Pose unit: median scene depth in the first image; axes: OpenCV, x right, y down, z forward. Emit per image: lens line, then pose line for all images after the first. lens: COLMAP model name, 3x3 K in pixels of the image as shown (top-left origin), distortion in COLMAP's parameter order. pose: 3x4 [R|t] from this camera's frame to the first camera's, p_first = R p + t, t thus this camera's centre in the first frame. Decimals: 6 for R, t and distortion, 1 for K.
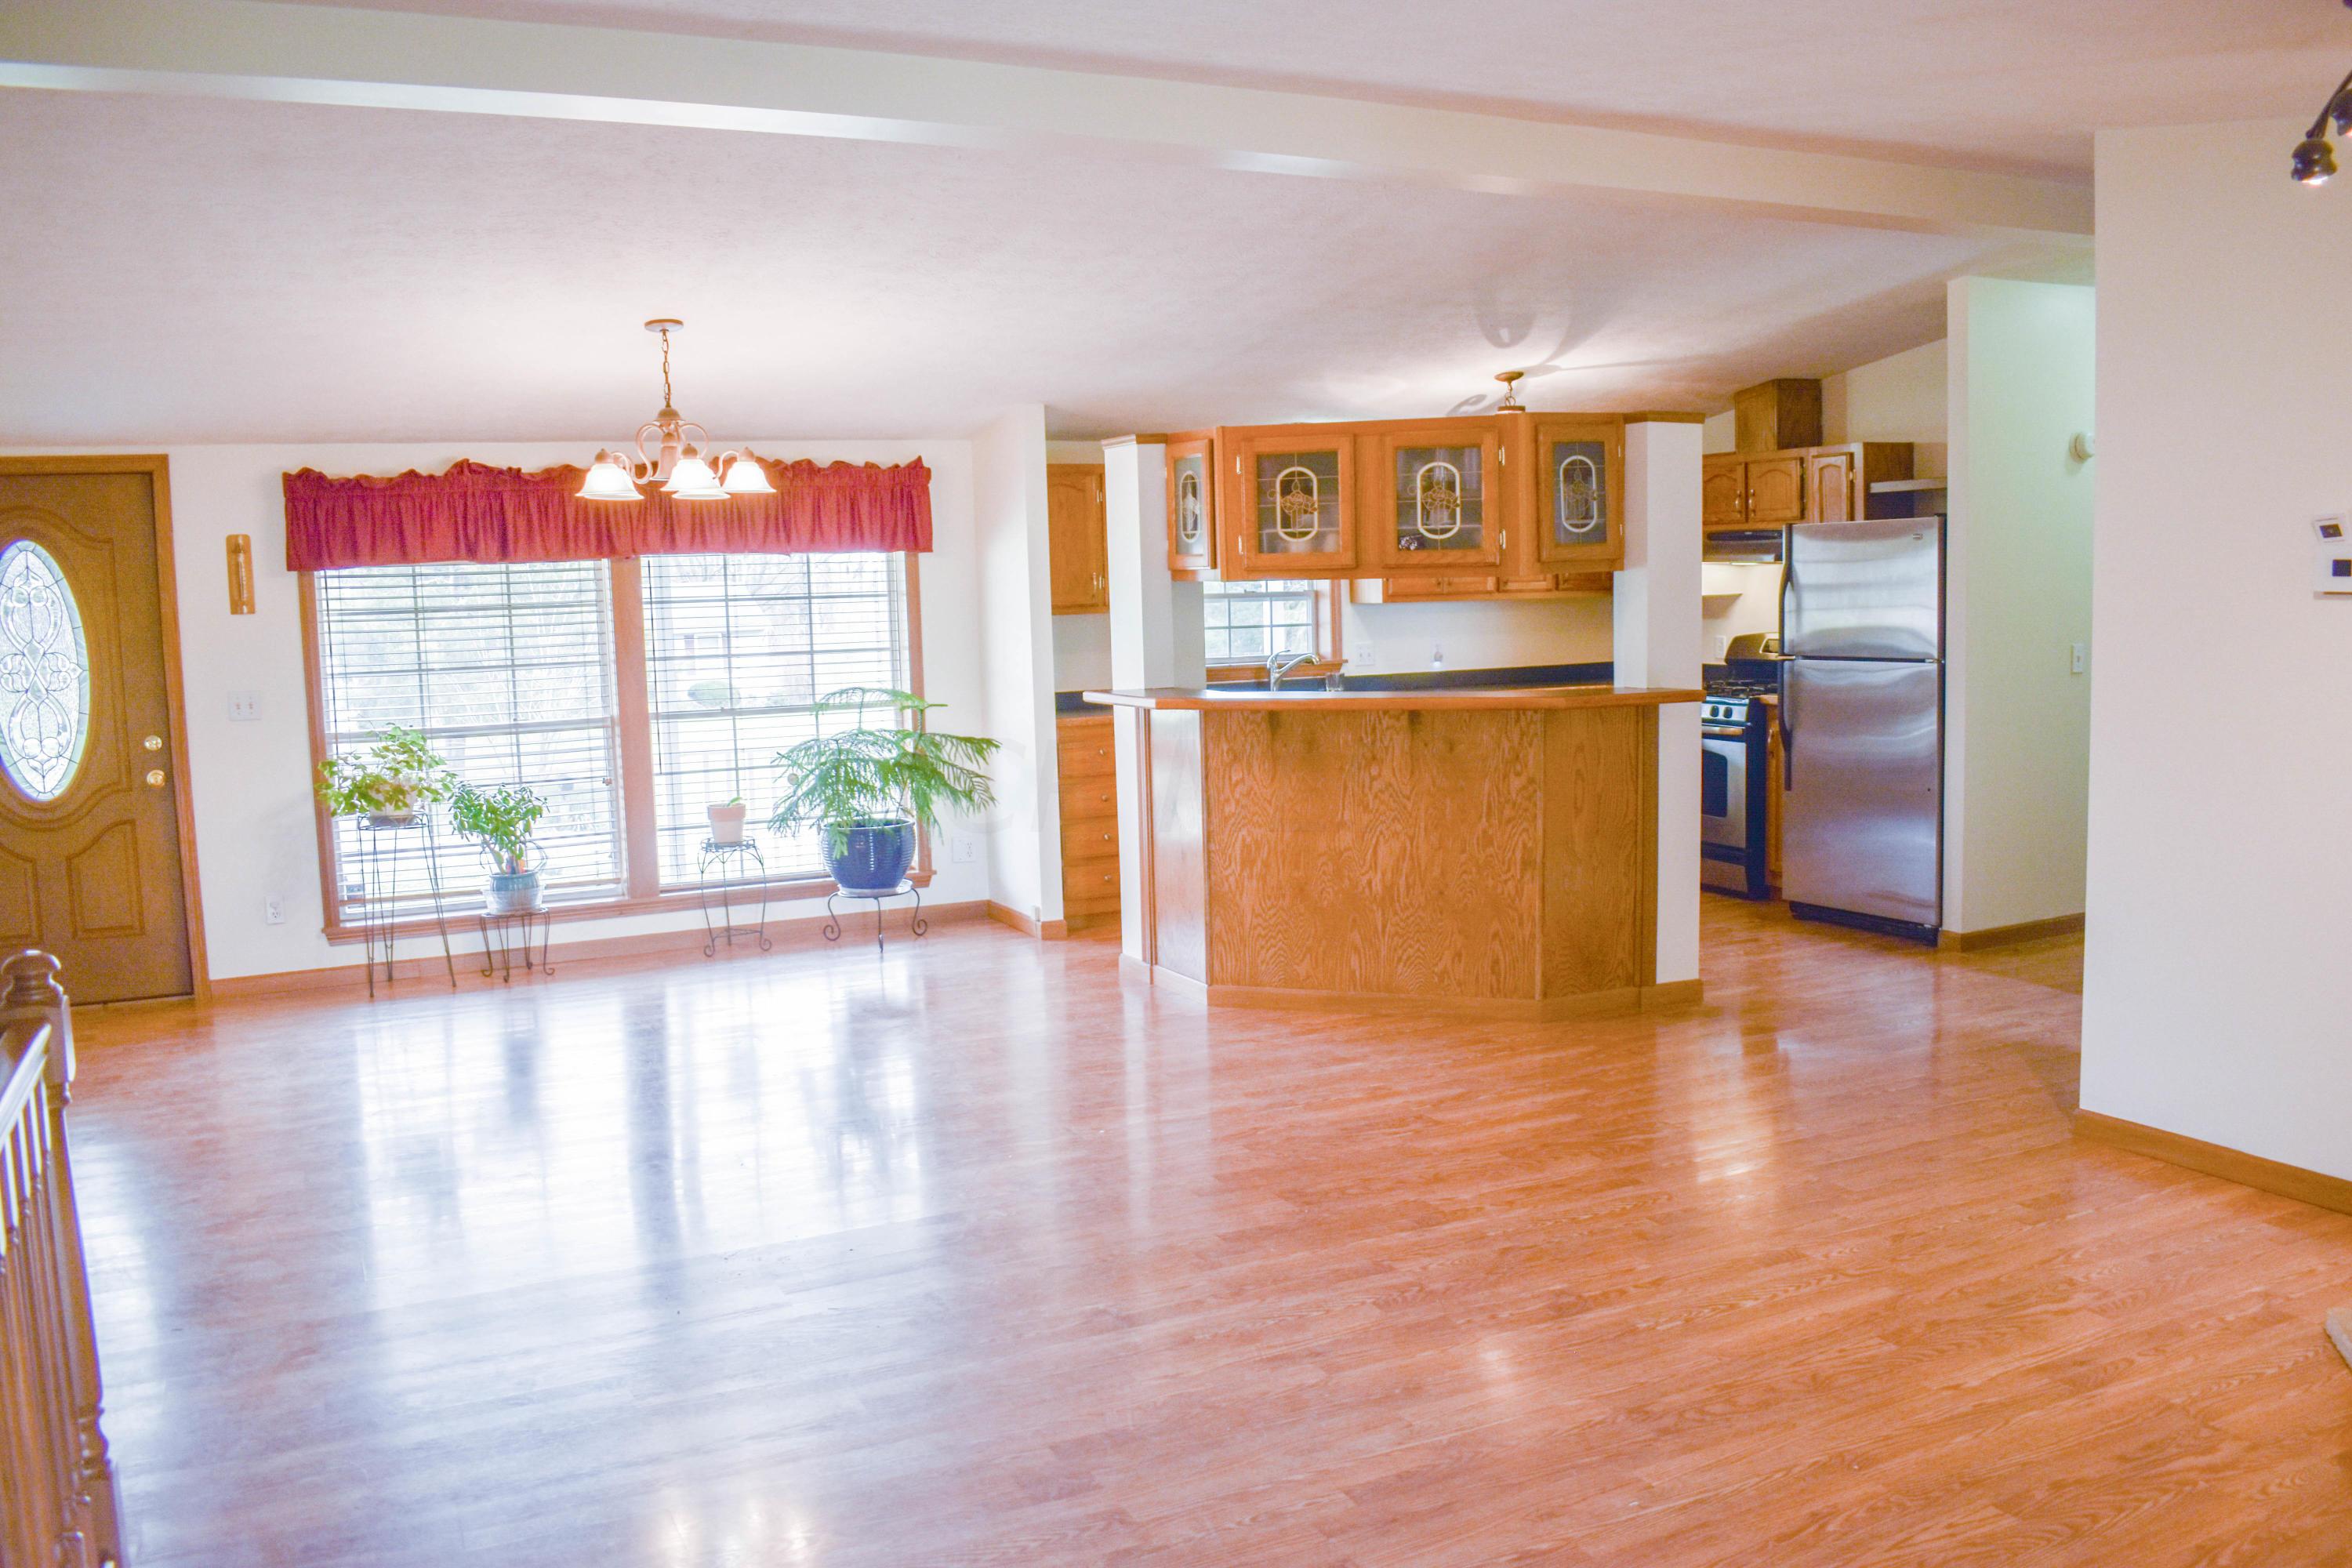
lens RADIAL K [[1850.1, 0, 1163.4], [0, 1850.1, 792.7], [0, 0, 1]] dist [-0.089066, 0.010833]
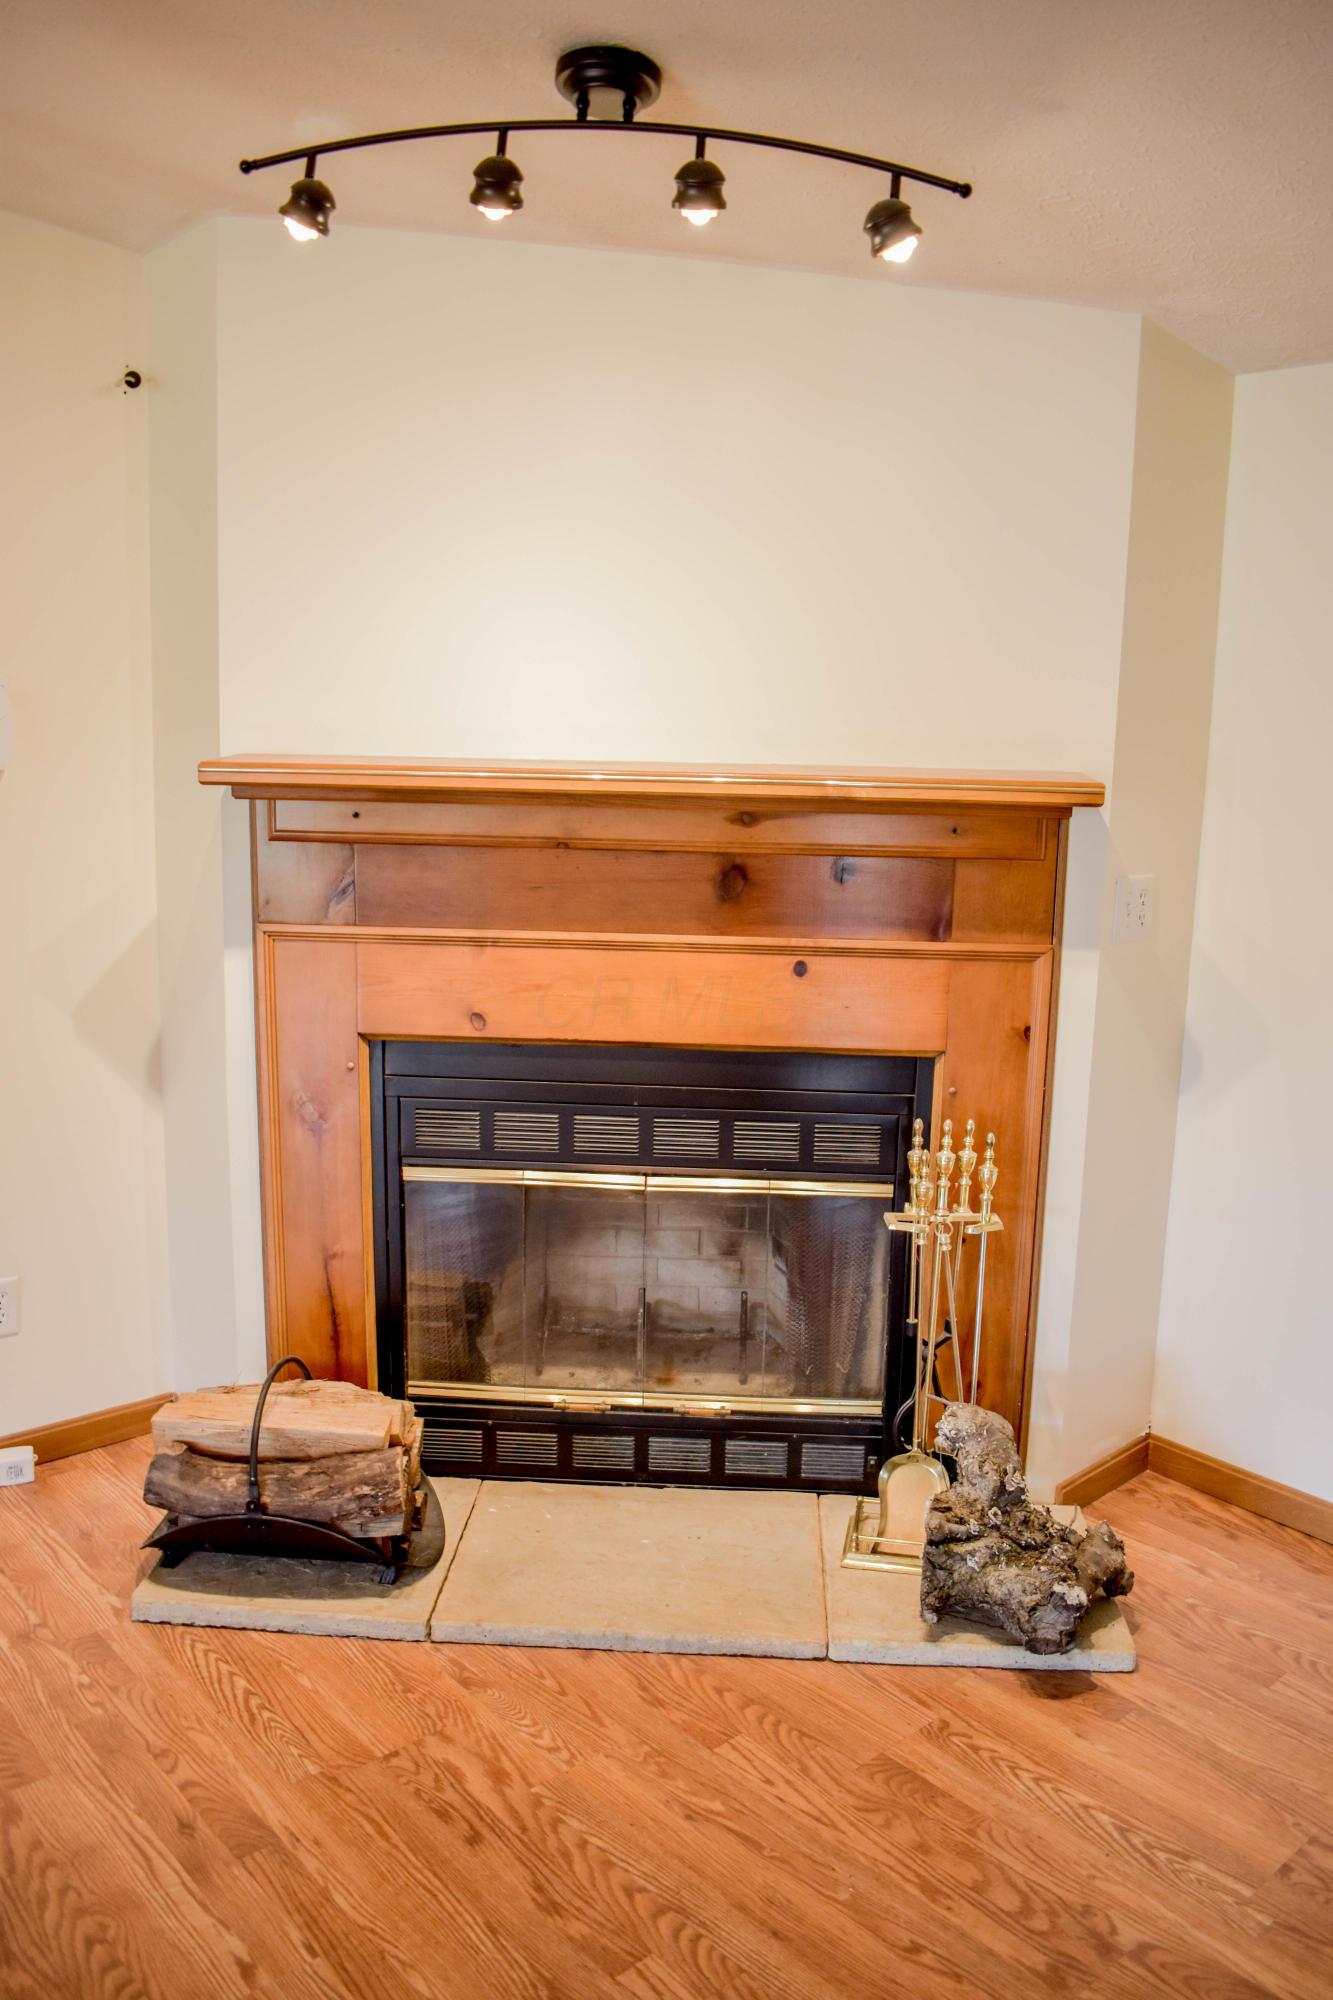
lens RADIAL K [[1573.2, 0, 693.5], [0, 1573.2, 1011.5], [0, 0, 1]] dist [-0.089066, 0.010833]
pose [[-0.287348, -0.159232, 0.944498, -0.040695], [0.097178, 0.976150, 0.194133, -0.055661], [-0.952884, 0.147568, -0.265021, 0.481951]]
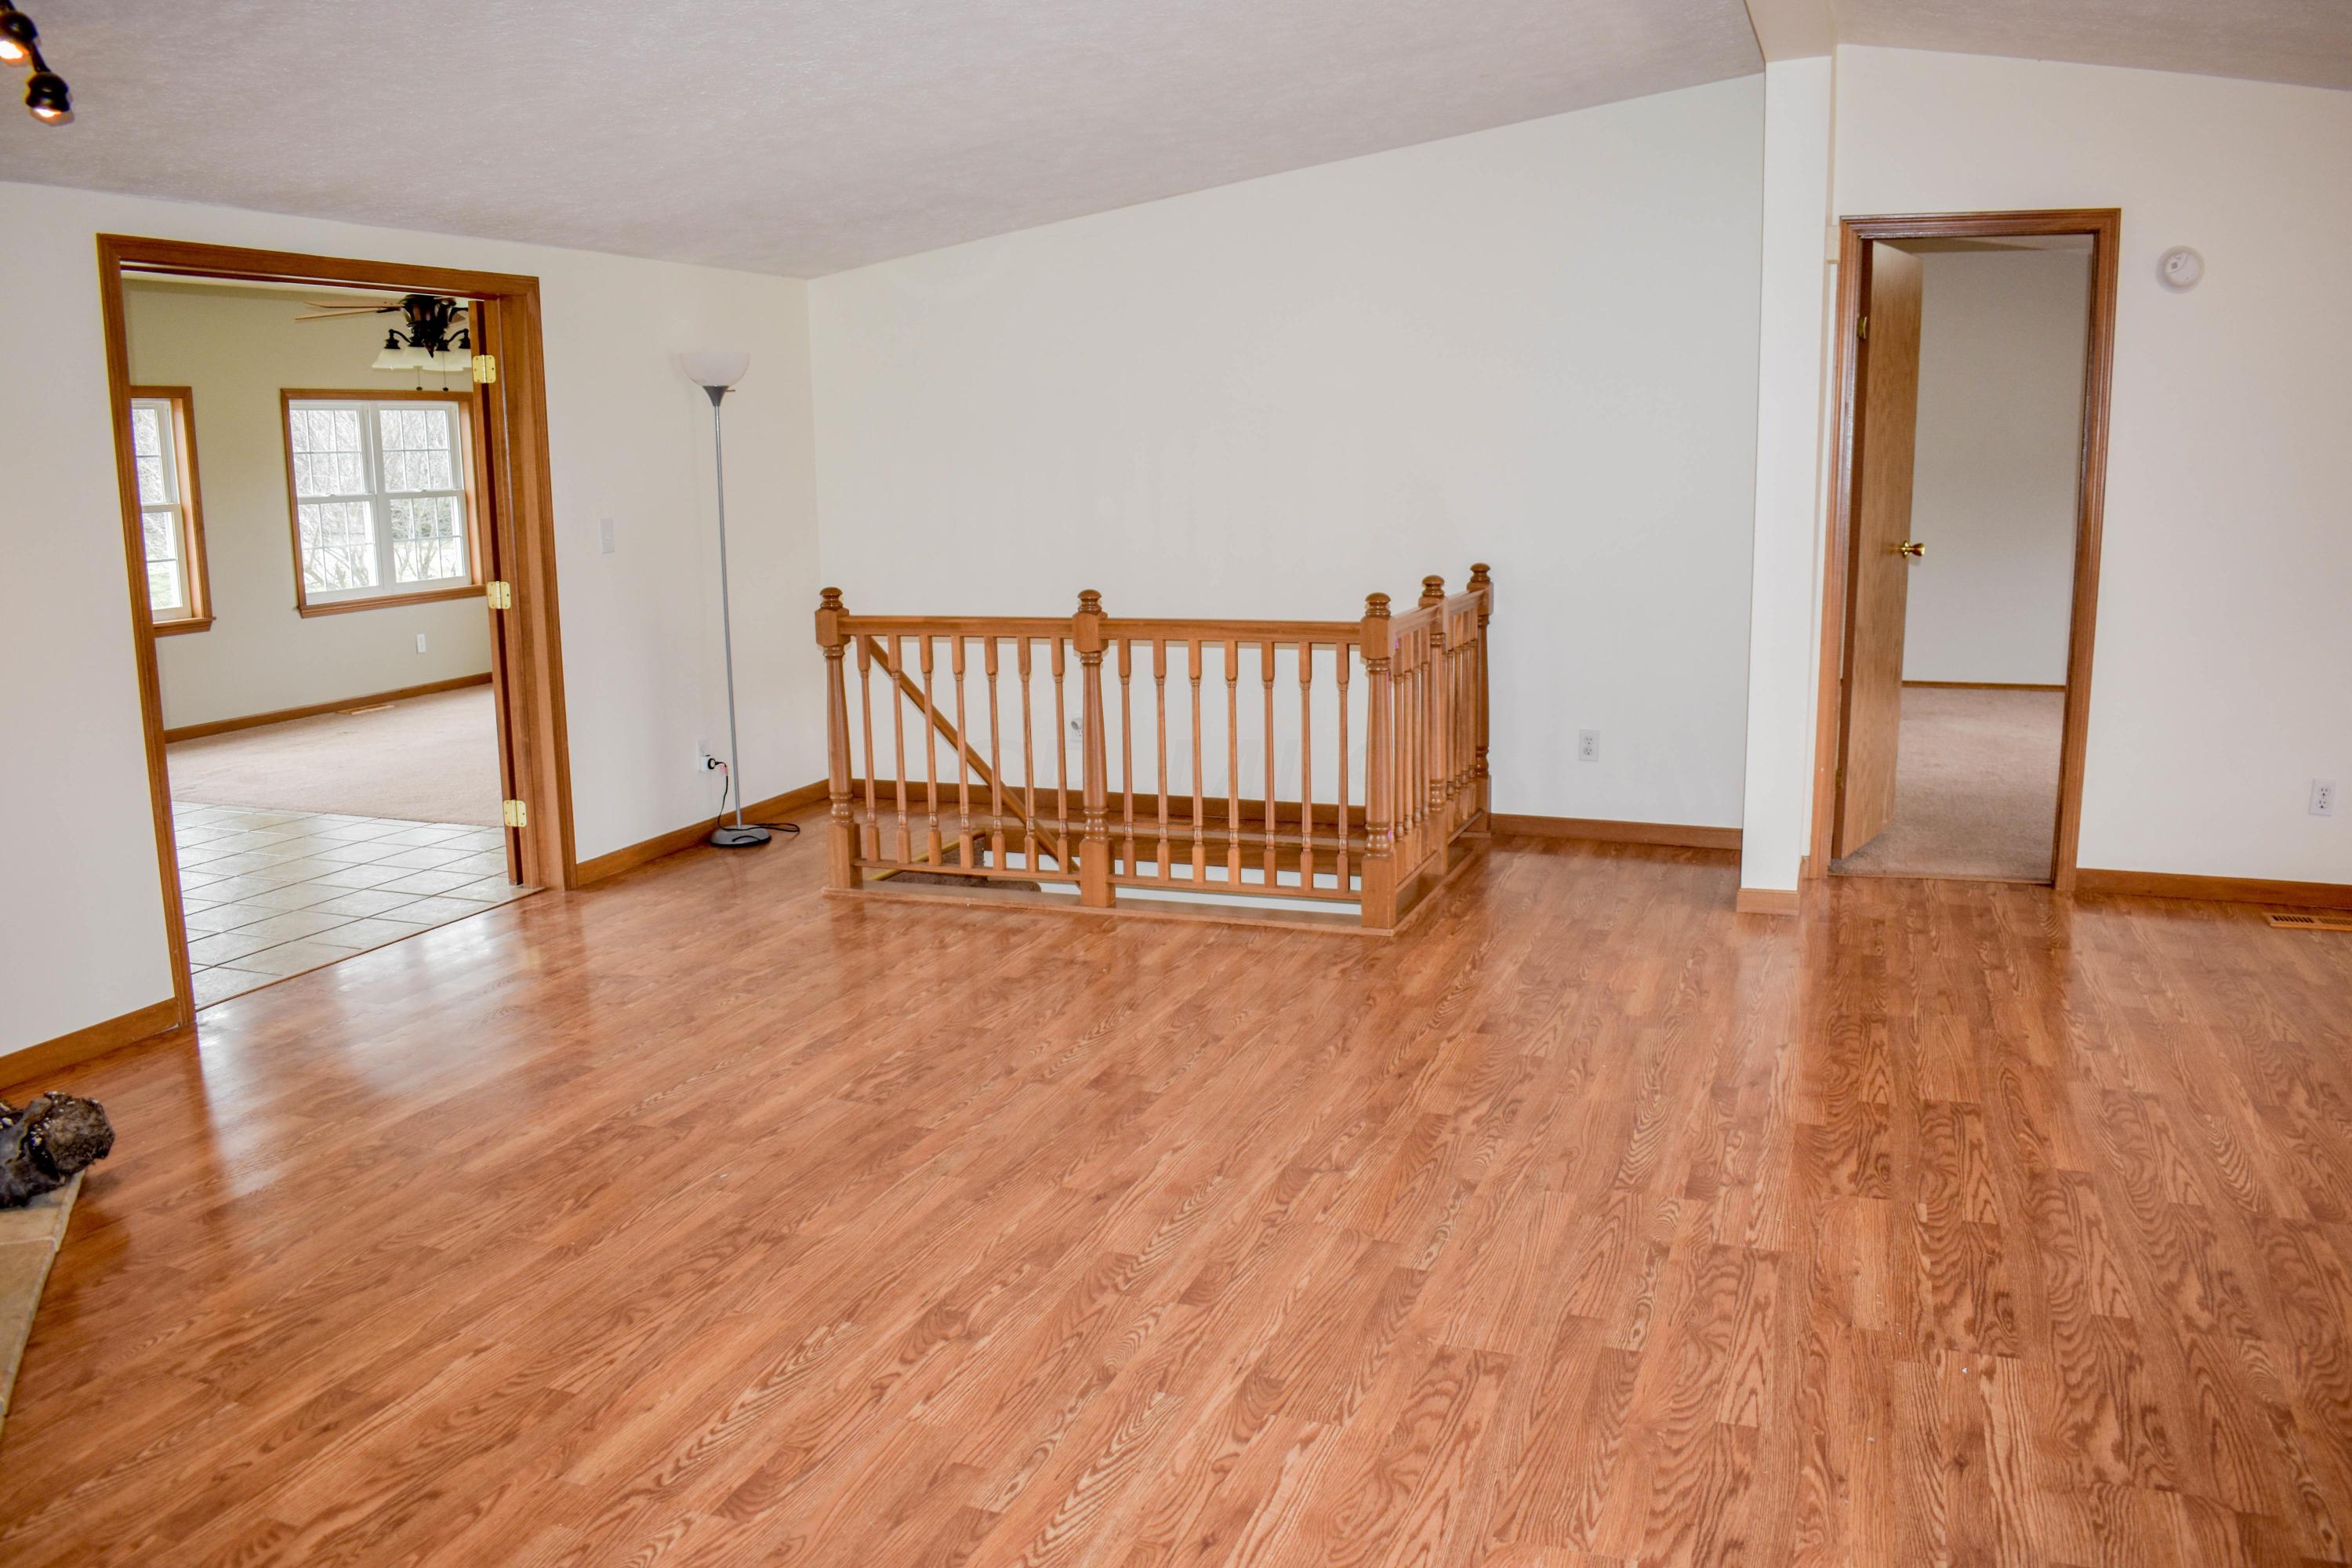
lens RADIAL K [[1850.1, 0, 1152.2], [0, 1850.1, 785.7], [0, 0, 1]] dist [-0.089066, 0.010833]
pose [[-0.723324, 0.167706, -0.669834, 0.387795], [-0.040815, 0.957978, 0.283922, -0.108796], [0.689301, 0.232707, -0.686084, 0.918300]]
